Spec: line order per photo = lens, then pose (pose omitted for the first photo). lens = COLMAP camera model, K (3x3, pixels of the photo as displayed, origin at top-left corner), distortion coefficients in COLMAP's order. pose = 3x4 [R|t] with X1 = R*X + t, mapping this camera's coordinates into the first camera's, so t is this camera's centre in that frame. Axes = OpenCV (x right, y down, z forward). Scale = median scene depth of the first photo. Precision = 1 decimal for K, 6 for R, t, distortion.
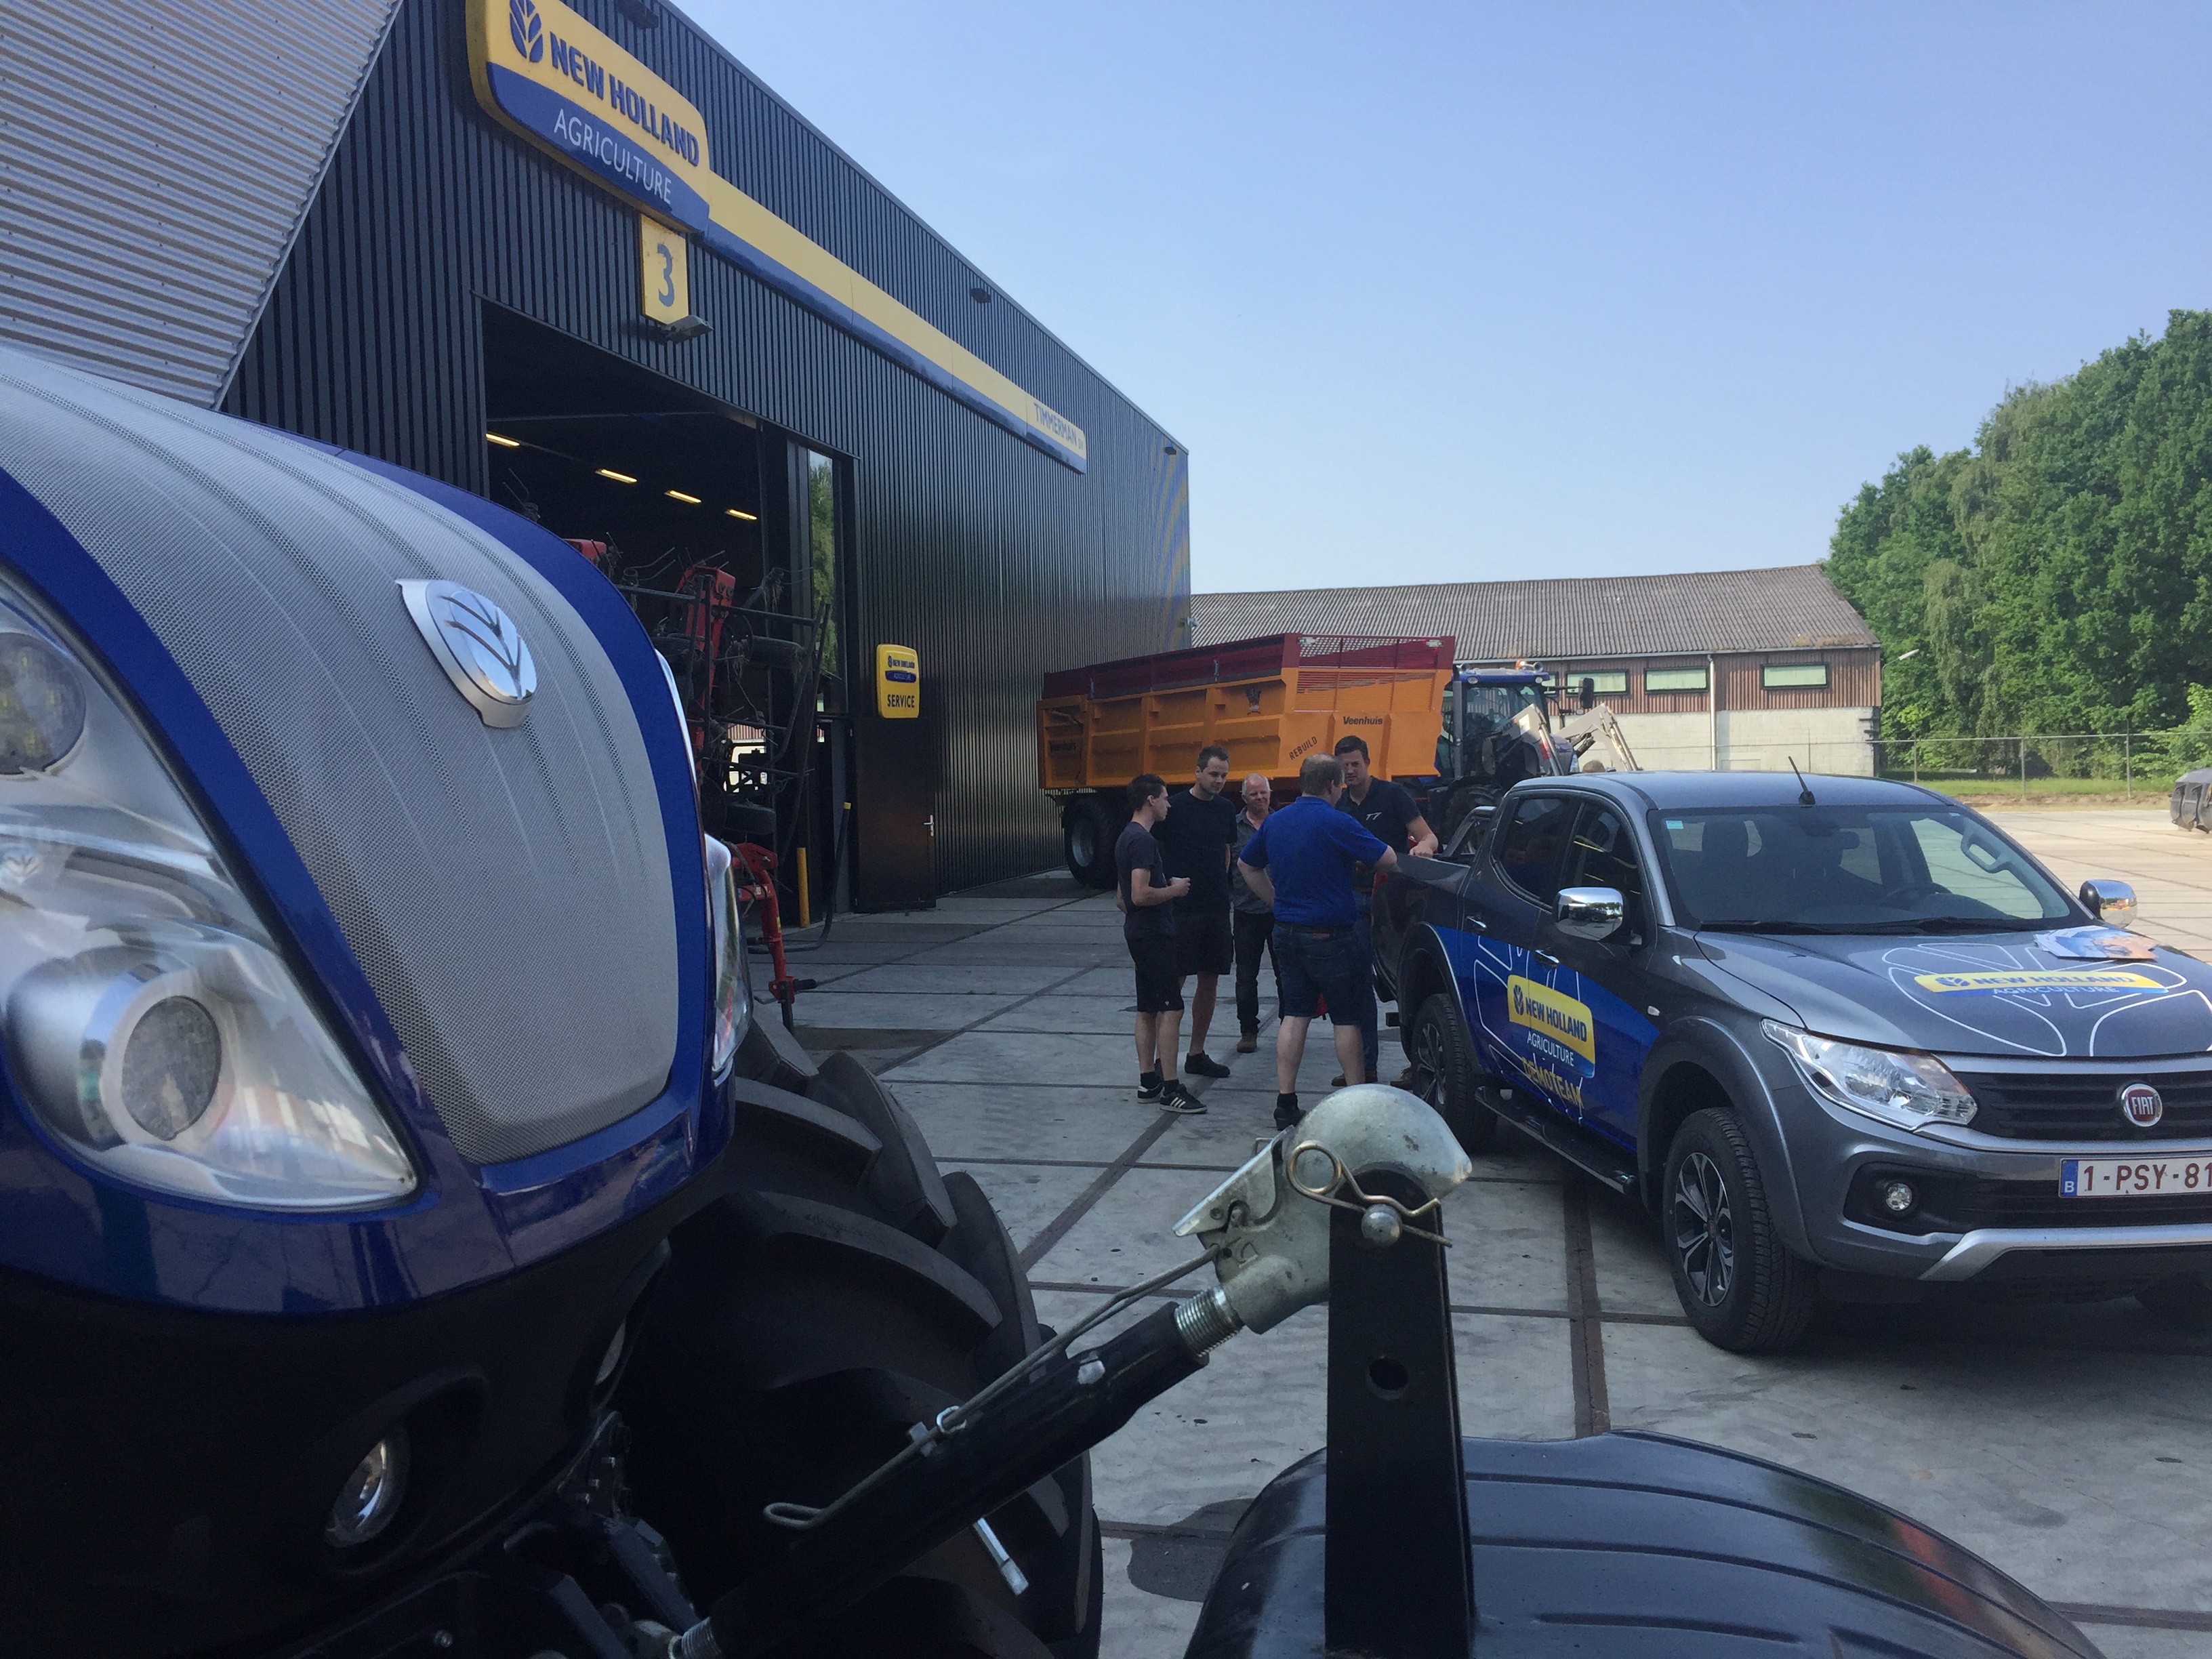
lens RADIAL K [[1903.1, 0, 1106.0], [0, 1903.1, 829.5], [0, 0, 1]] dist [0.077436, -0.109051]
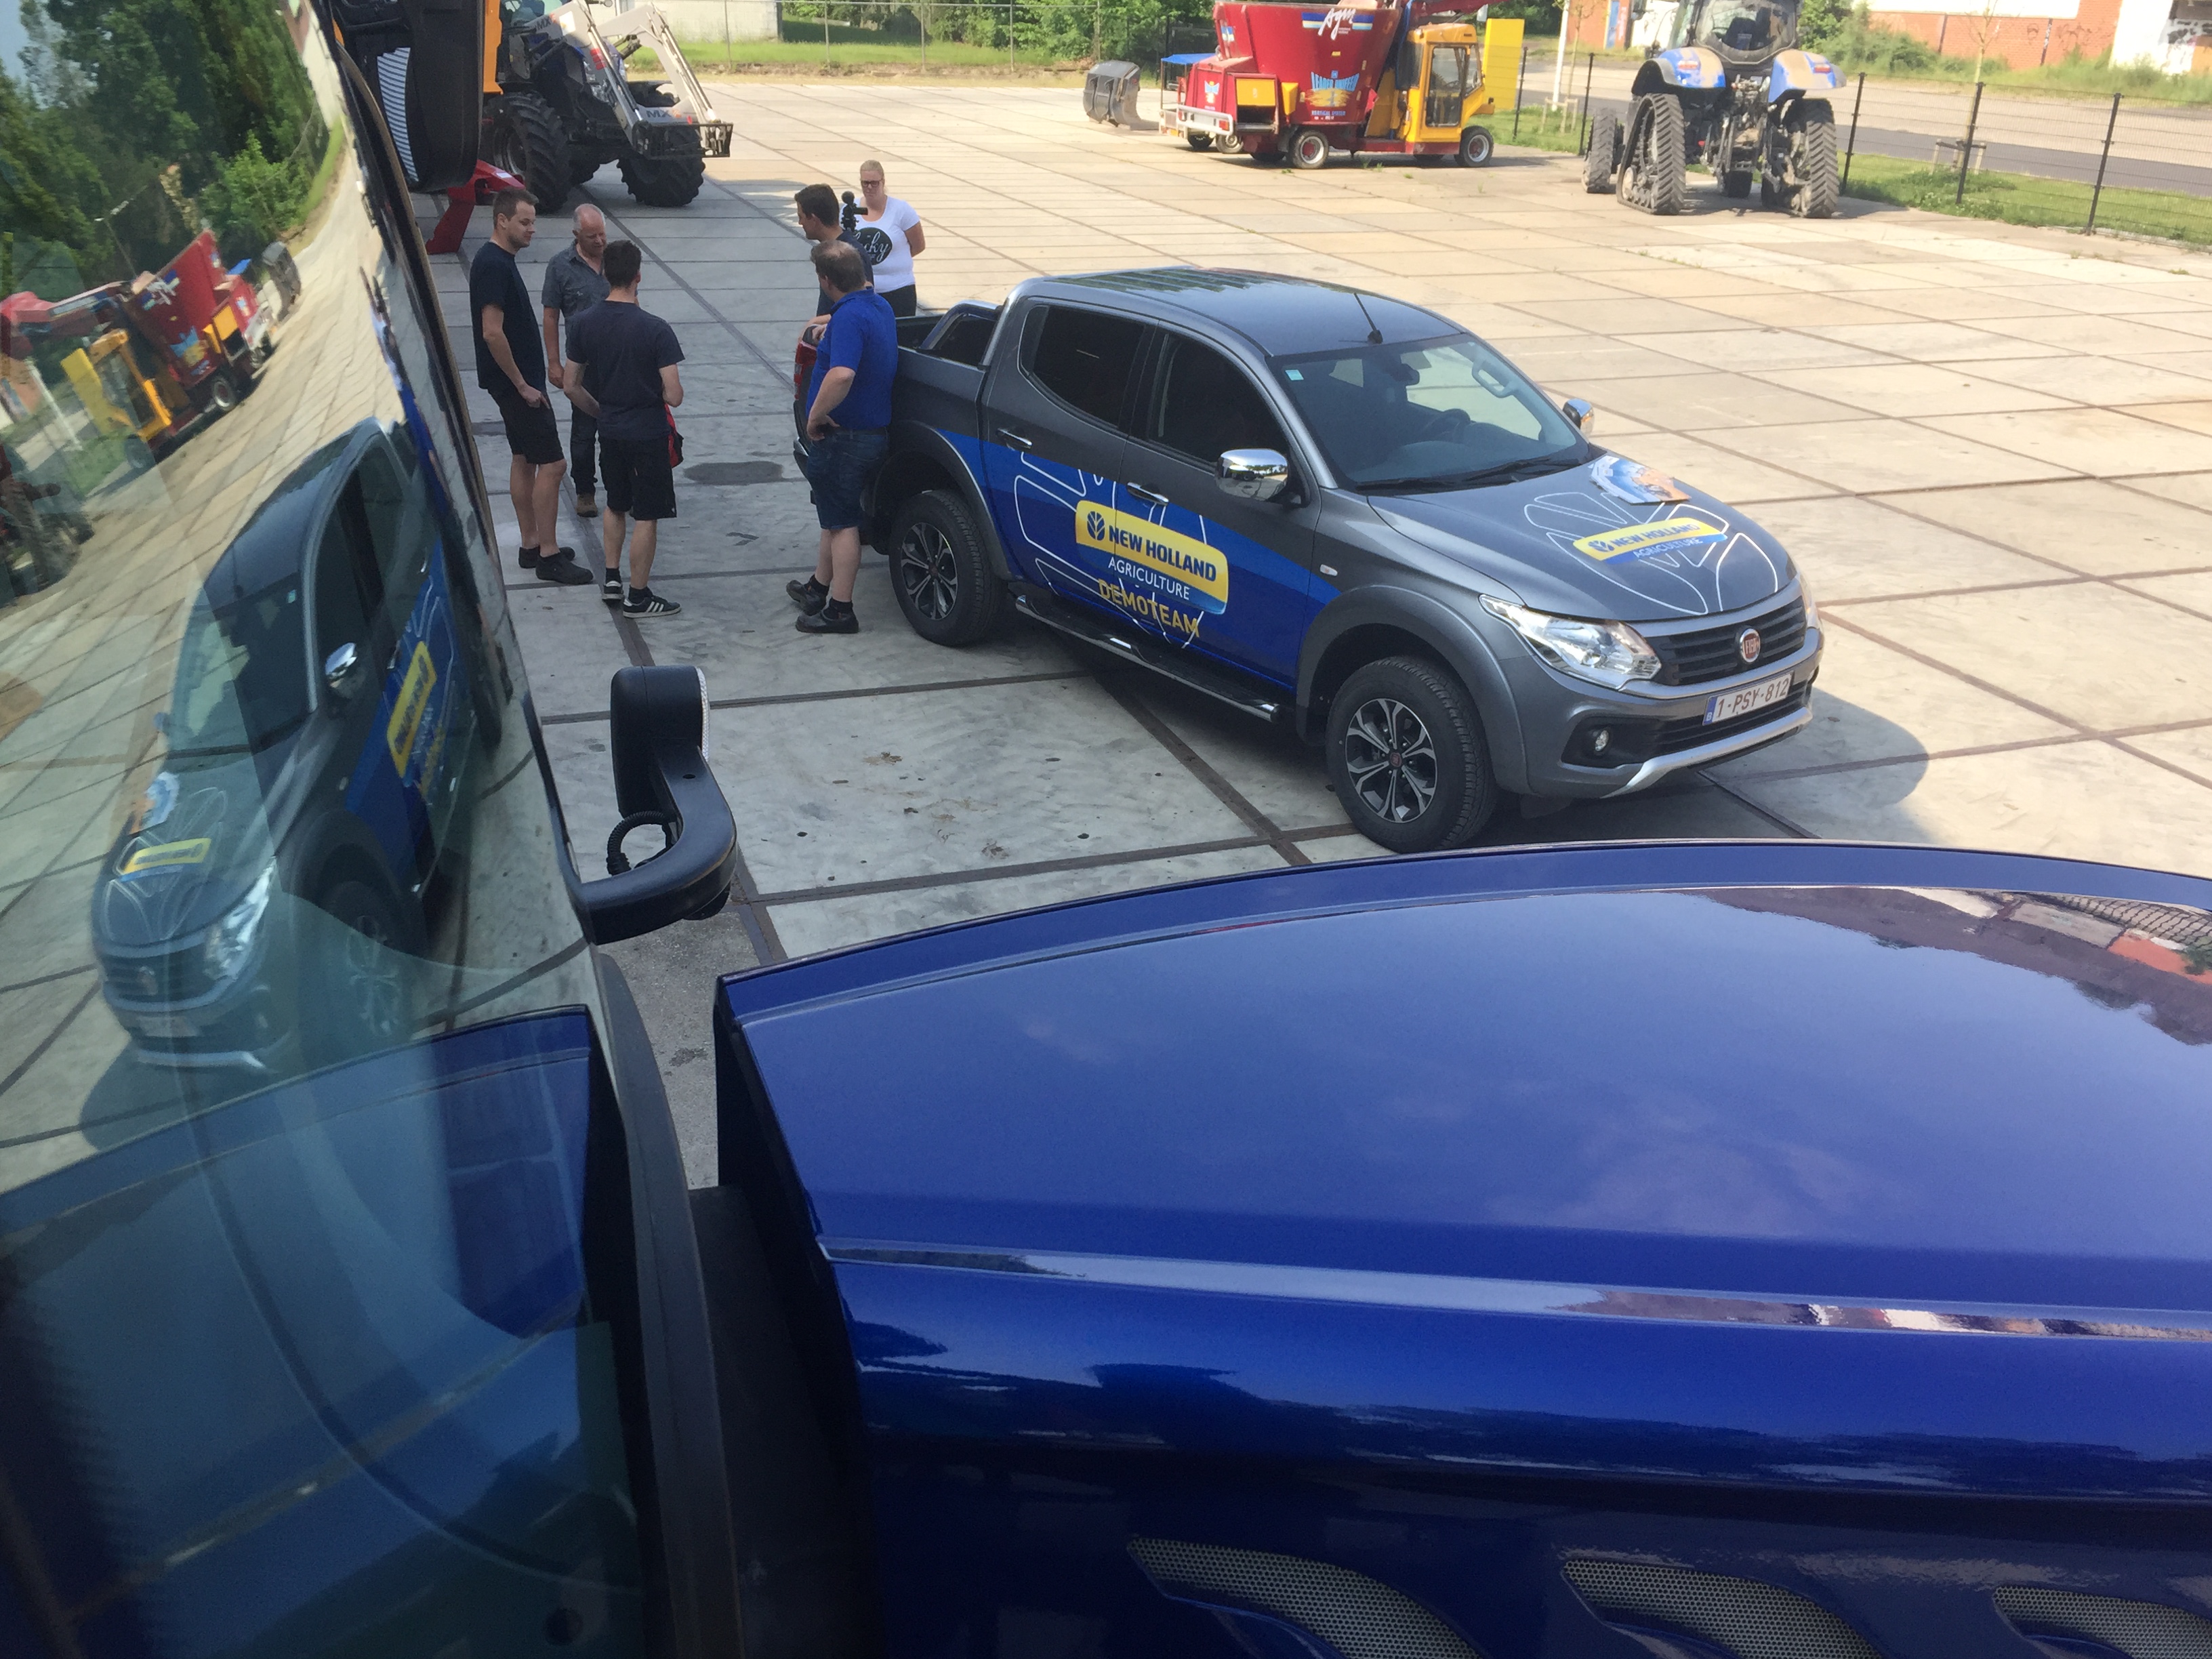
lens RADIAL K [[1933.4, 0, 1094.1], [0, 1933.4, 788.7], [0, 0, 1]] dist [0.090879, -0.106277]
pose [[0.837406, -0.172023, 0.518805, -0.392521], [-0.023545, 0.936949, 0.348672, -0.158810], [-0.546073, -0.304195, 0.780557, 0.141442]]
